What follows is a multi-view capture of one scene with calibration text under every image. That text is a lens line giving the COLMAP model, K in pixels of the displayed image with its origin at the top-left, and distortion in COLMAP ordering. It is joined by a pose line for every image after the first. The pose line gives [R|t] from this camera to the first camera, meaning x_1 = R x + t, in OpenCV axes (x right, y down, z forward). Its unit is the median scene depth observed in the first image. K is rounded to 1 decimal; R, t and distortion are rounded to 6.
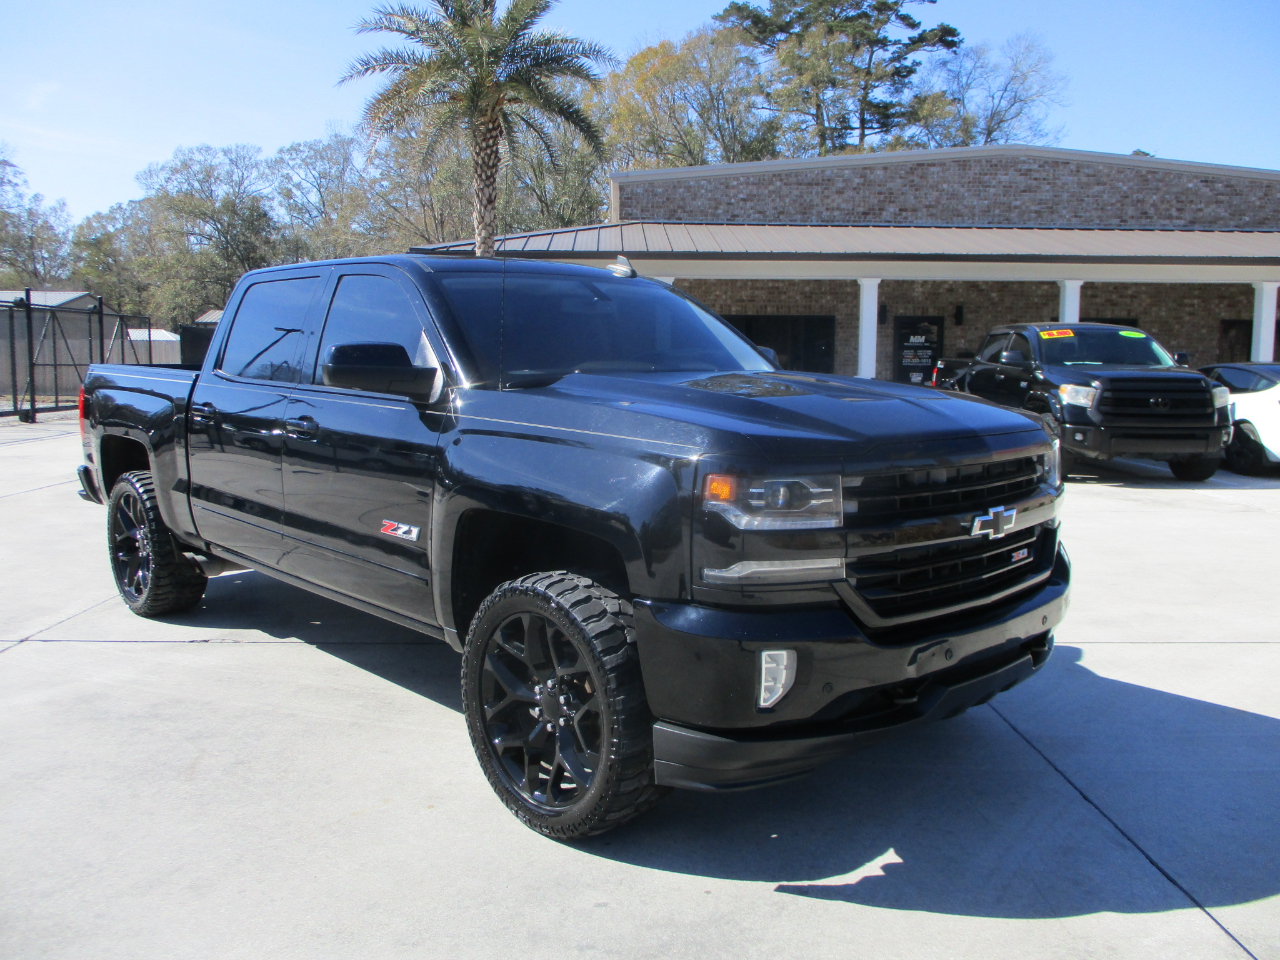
lens RADIAL K [[1063.1, 0, 642.5], [0, 1063.1, 462.2], [0, 0, 1]] dist [-0.032591, 0.004633]
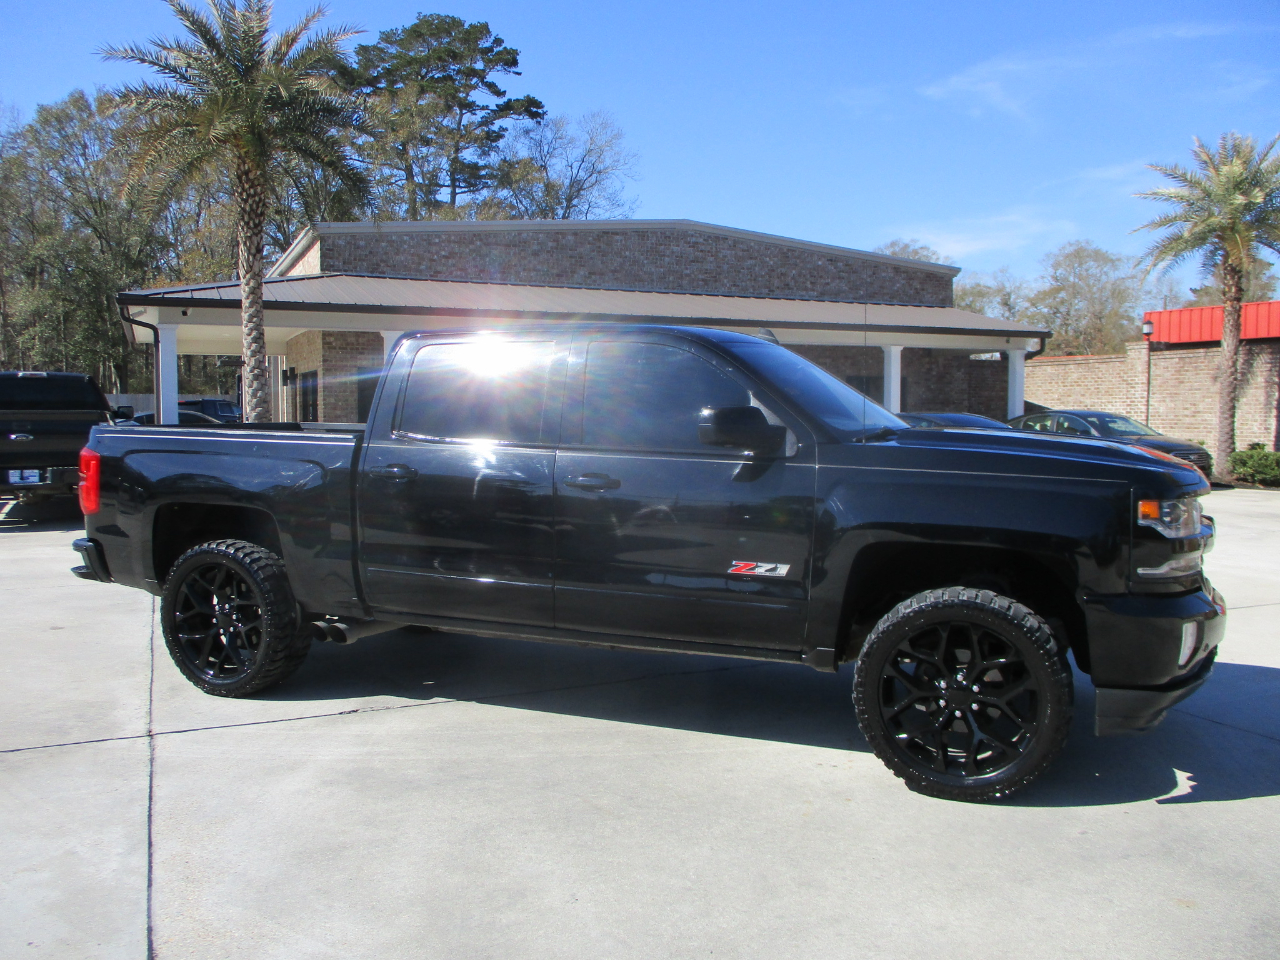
lens RADIAL K [[1065.4, 0, 641.7], [0, 1065.4, 456.1], [0, 0, 1]] dist [-0.035957, 0.001967]
pose [[0.913679, -0.023292, 0.405769, -0.152349], [0.044966, 0.998021, -0.043962, -0.002313], [-0.403942, 0.058413, 0.912918, -0.000367]]
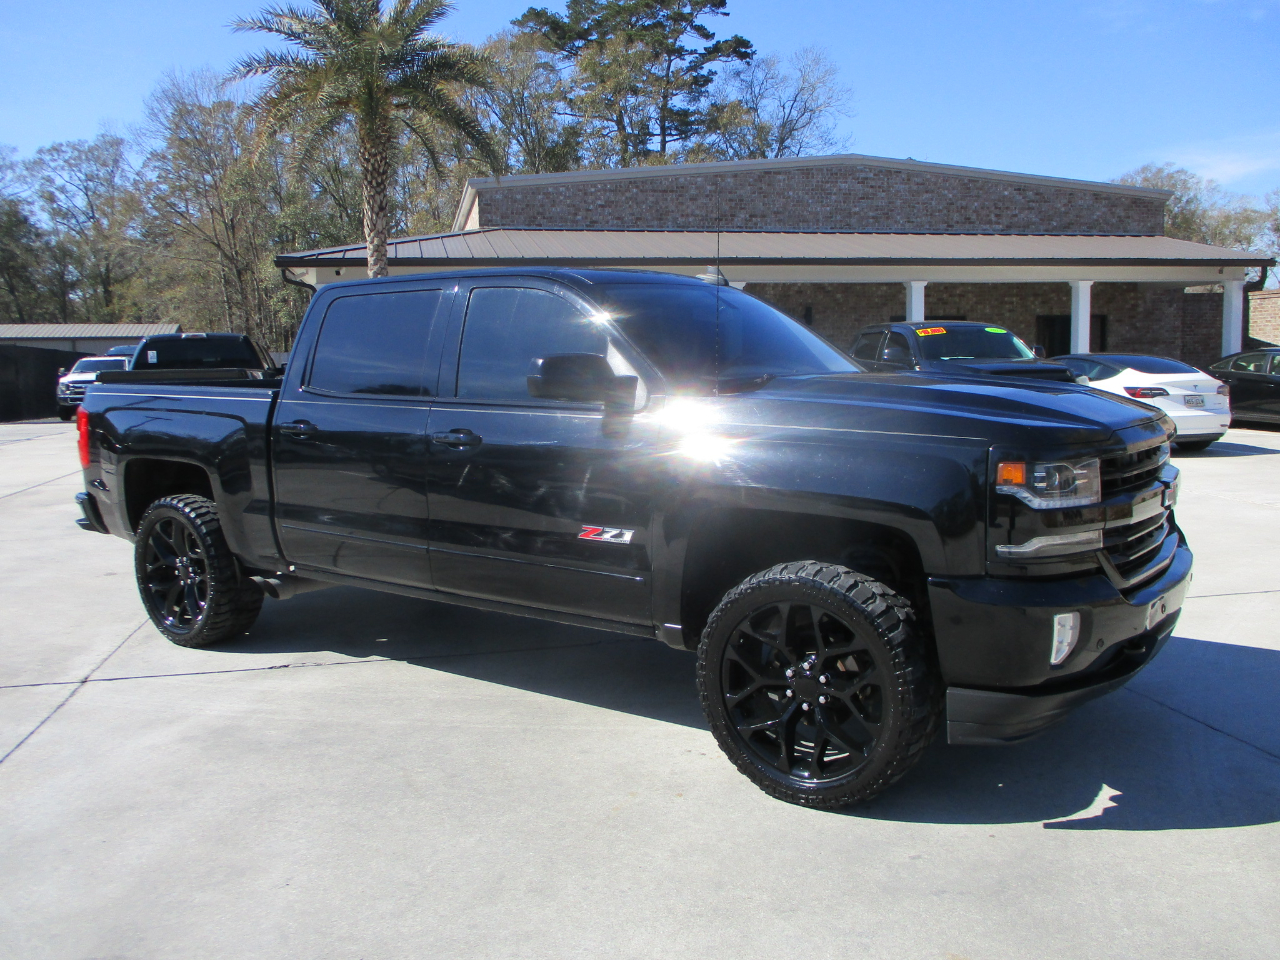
lens RADIAL K [[1063.1, 0, 642.5], [0, 1063.1, 462.2], [0, 0, 1]] dist [-0.032591, 0.004633]
pose [[0.980228, -0.043633, 0.193002, -0.073745], [0.044316, 0.999017, 0.000777, -0.001050], [-0.192846, 0.007791, 0.981198, -0.004482]]
